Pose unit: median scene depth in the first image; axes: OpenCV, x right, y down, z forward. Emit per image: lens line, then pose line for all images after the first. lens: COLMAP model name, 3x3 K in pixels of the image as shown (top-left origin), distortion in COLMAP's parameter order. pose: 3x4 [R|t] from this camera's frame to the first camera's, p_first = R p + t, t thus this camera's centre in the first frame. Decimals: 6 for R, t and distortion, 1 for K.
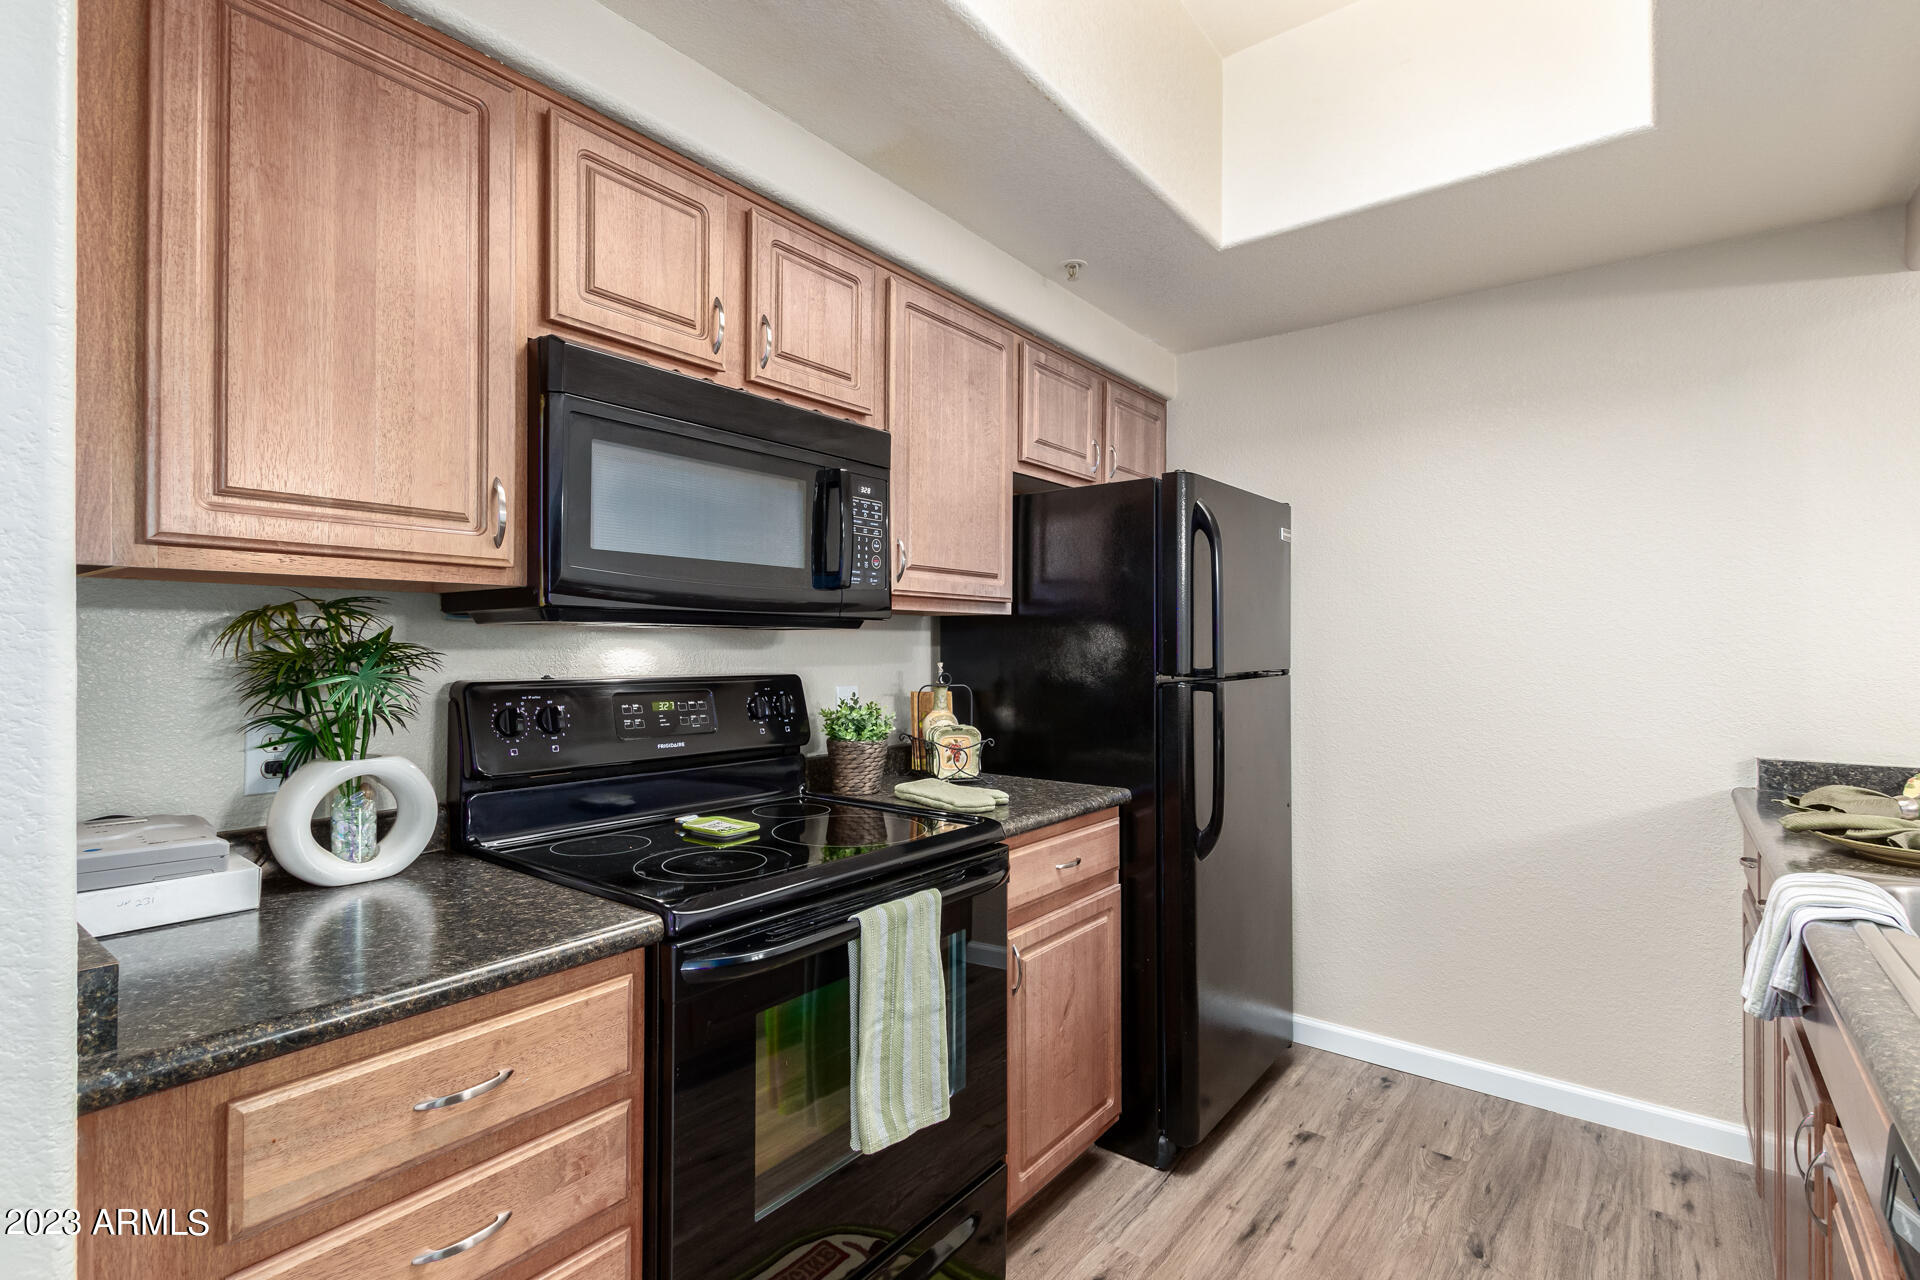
lens RADIAL K [[893.1, 0, 960.0], [0, 893.1, 640.0], [0, 0, 1]] dist [0.014146, -0.004769]
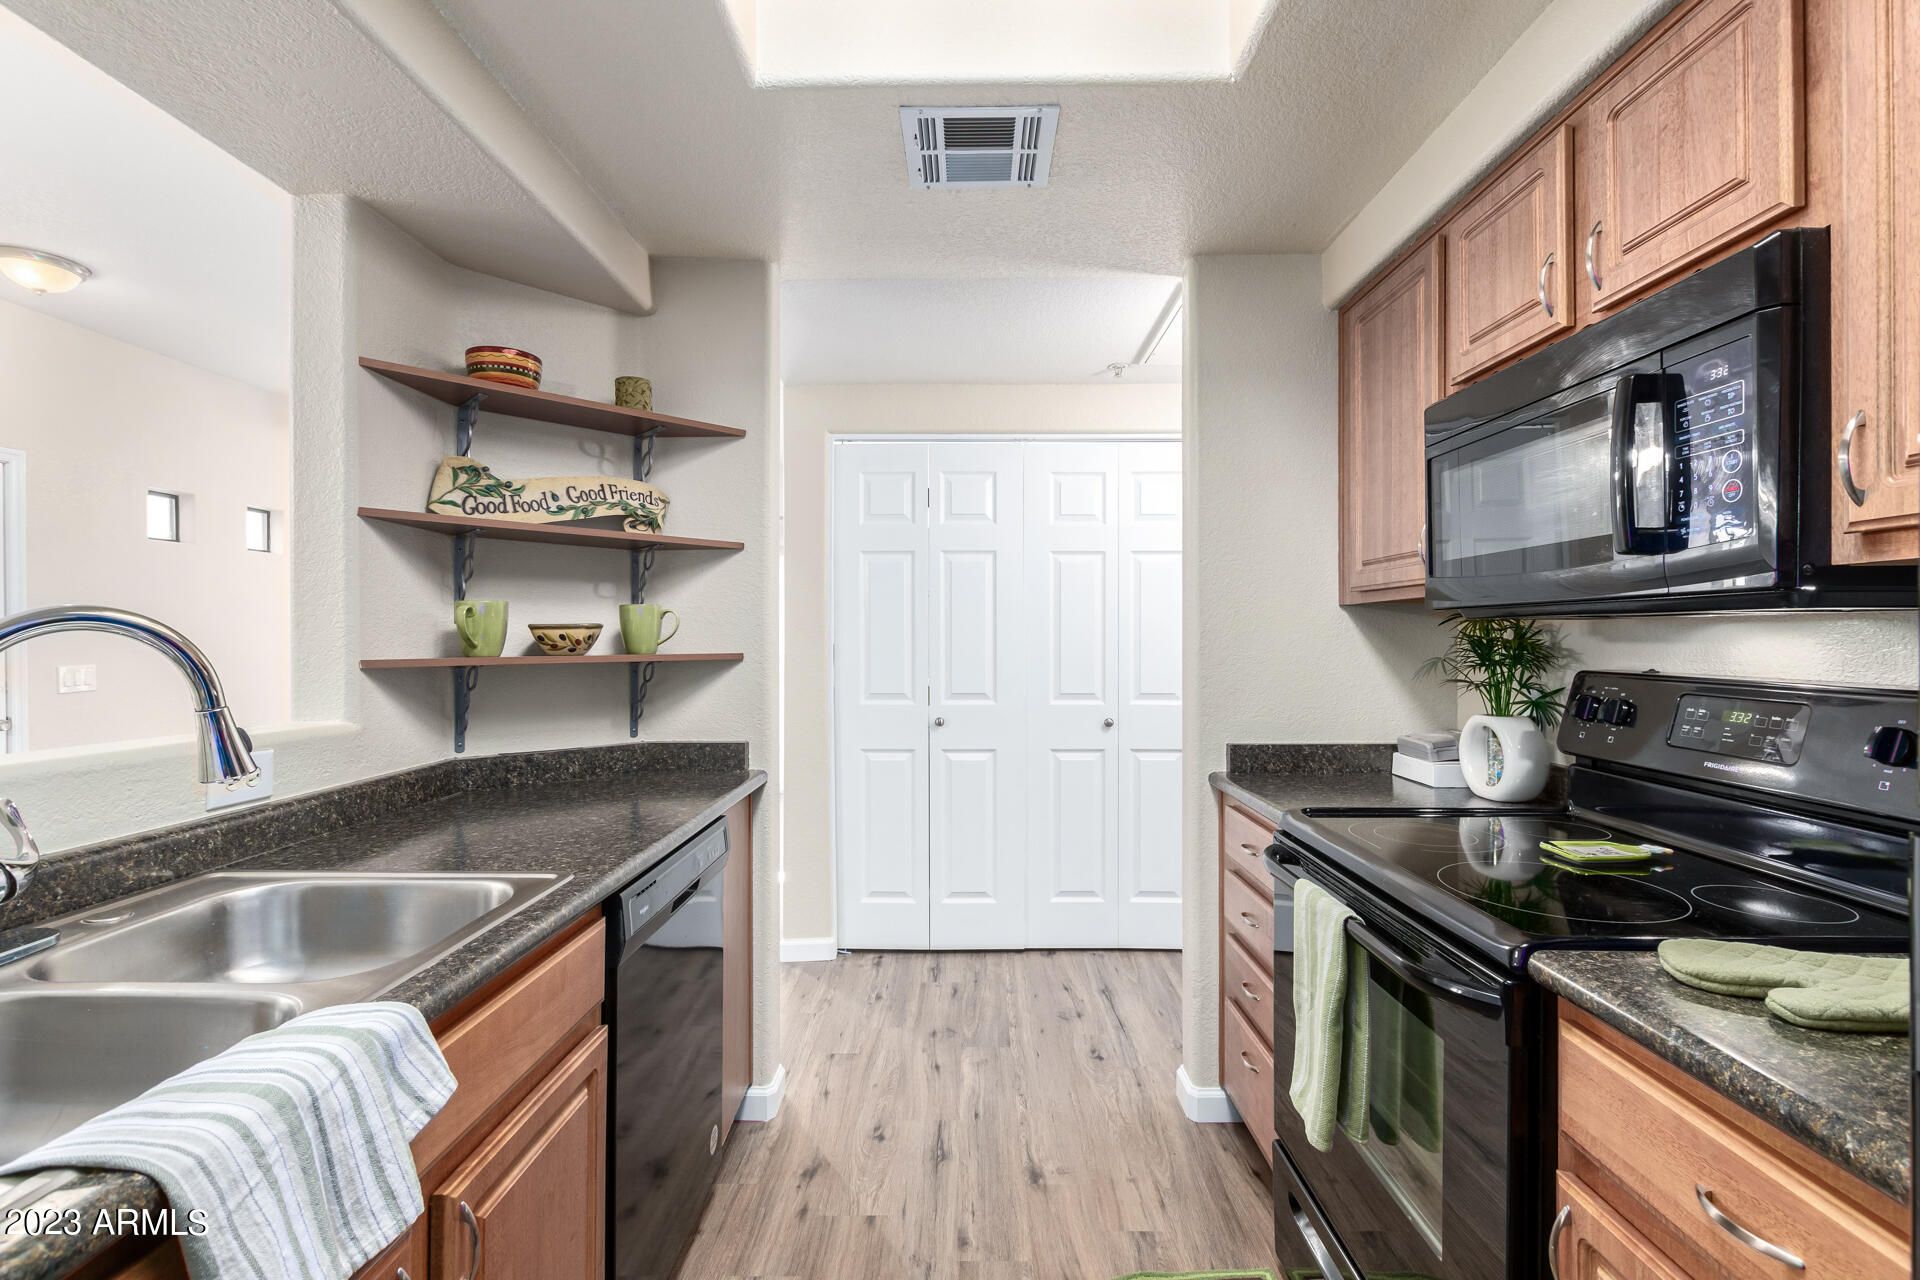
lens RADIAL K [[874.1, 0, 956.9], [0, 874.1, 641.5], [0, 0, 1]] dist [0.014815, -0.007677]
pose [[-0.796358, -0.002281, -0.604821, 0.651592], [0.000202, 0.999992, -0.004037, 0.011609], [0.604825, -0.003338, -0.796351, 1.175968]]
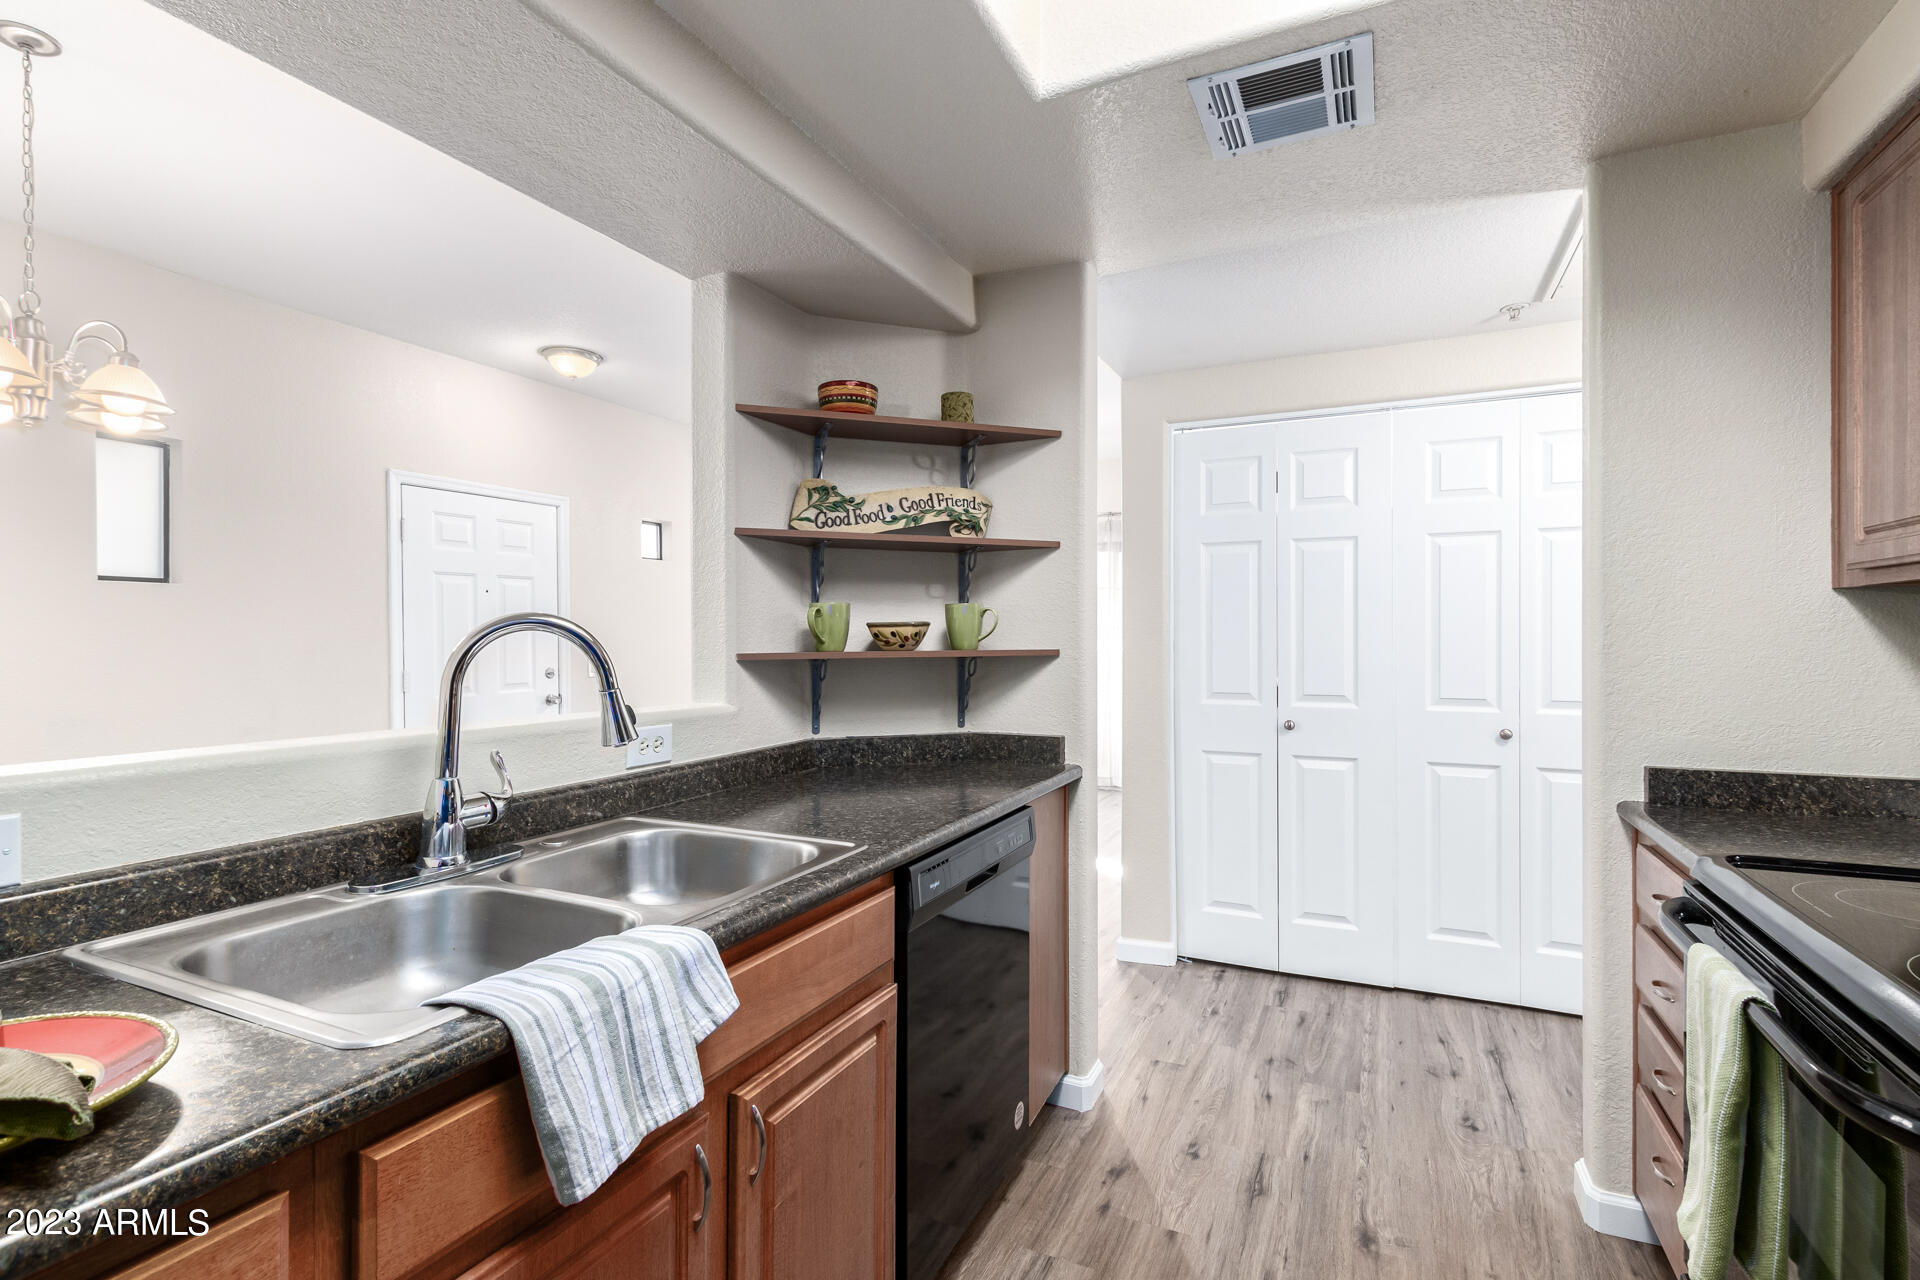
lens RADIAL K [[893.1, 0, 960.0], [0, 893.1, 640.0], [0, 0, 1]] dist [0.014146, -0.004769]
pose [[-0.975367, -0.001261, -0.220583, 0.566670], [-0.000905, 0.999998, -0.001713, 0.011794], [0.220584, -0.001471, -0.975367, 1.237000]]
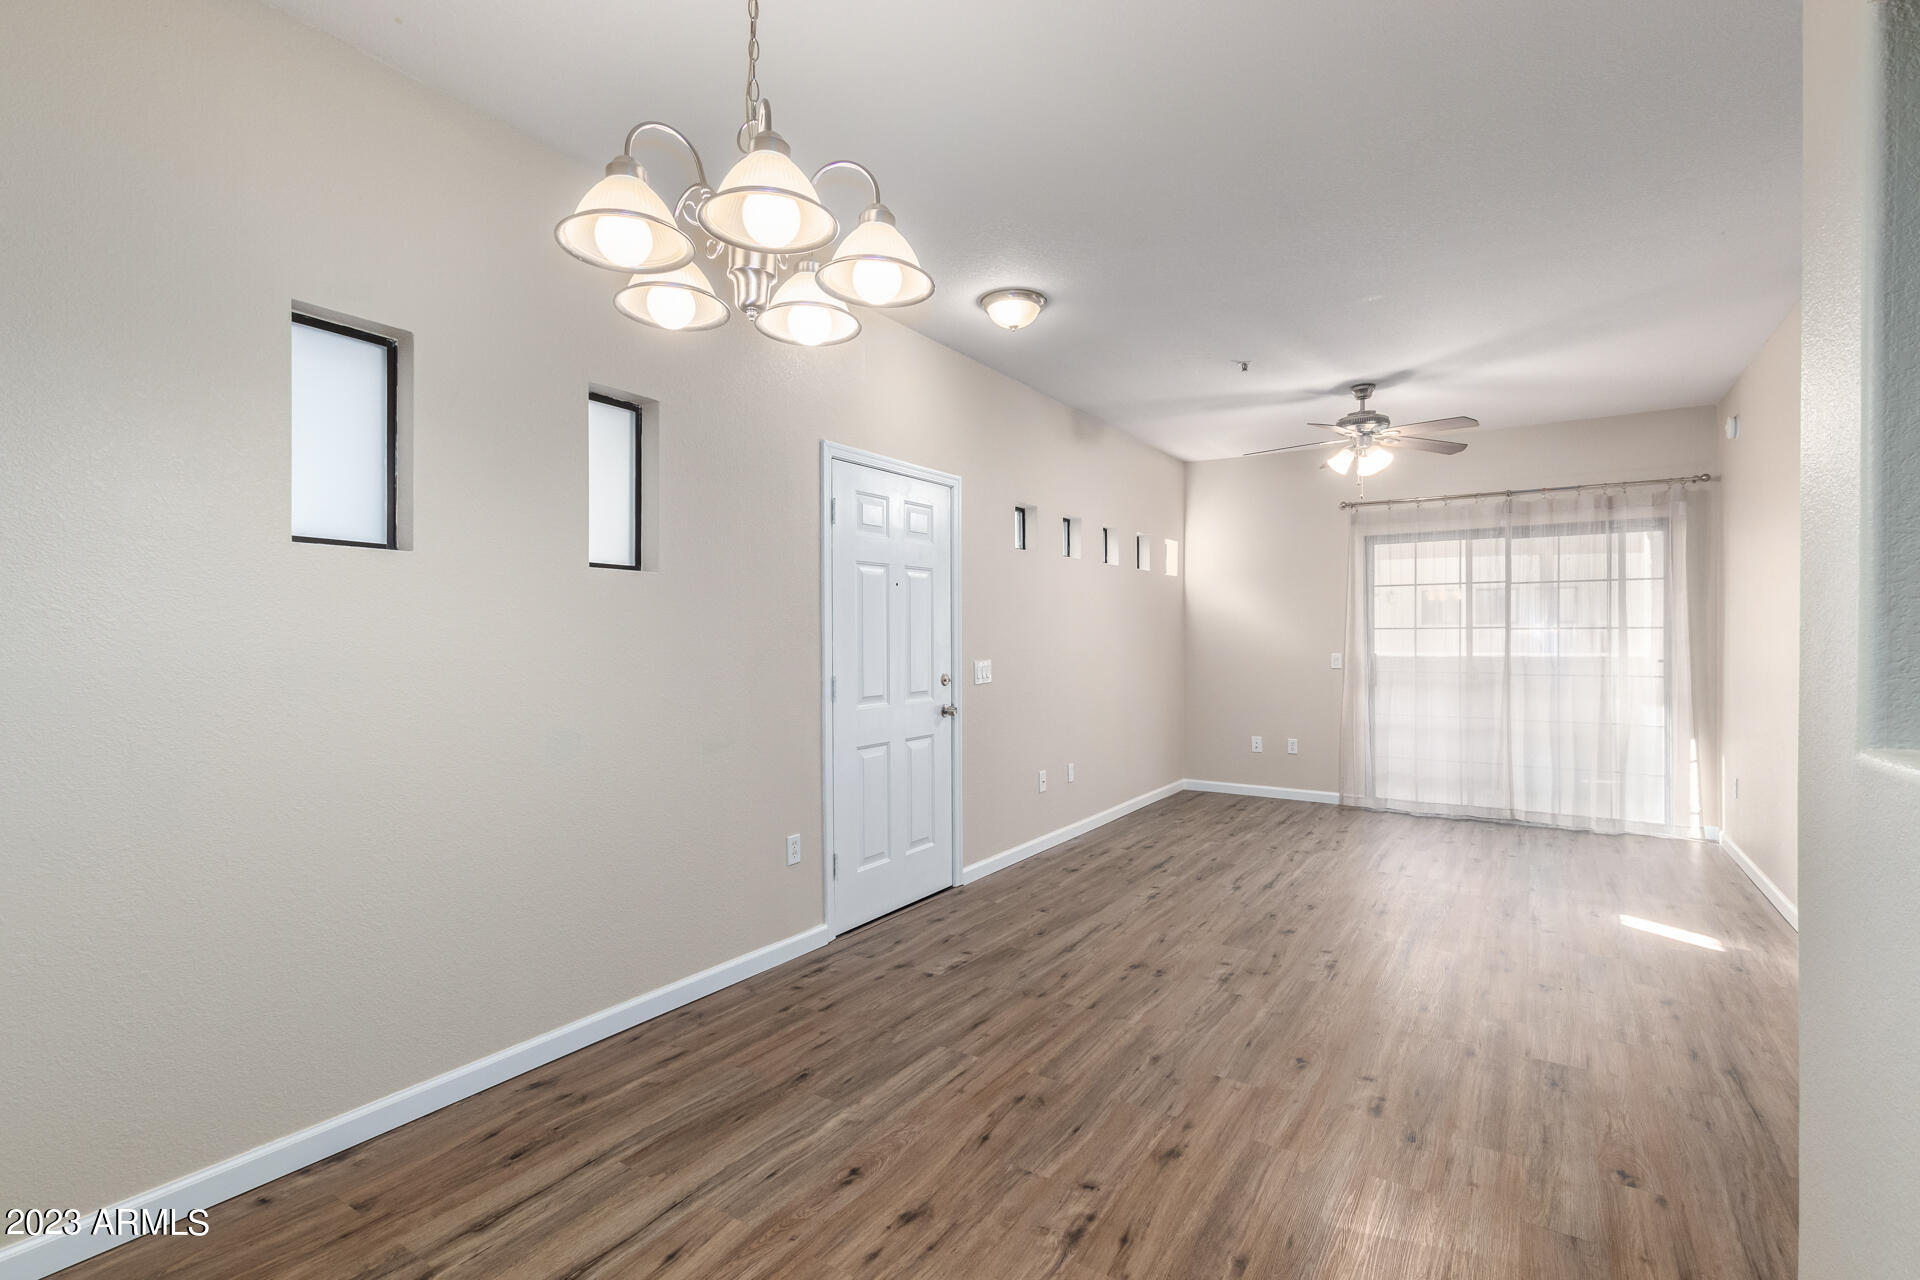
lens RADIAL K [[893.1, 0, 960.0], [0, 893.1, 640.0], [0, 0, 1]] dist [0.014146, -0.004769]
pose [[-0.996454, -0.003694, -0.084061, 1.374263], [-0.003228, 0.999979, -0.005673, 0.018589], [0.084080, -0.005381, -0.996444, 0.624512]]
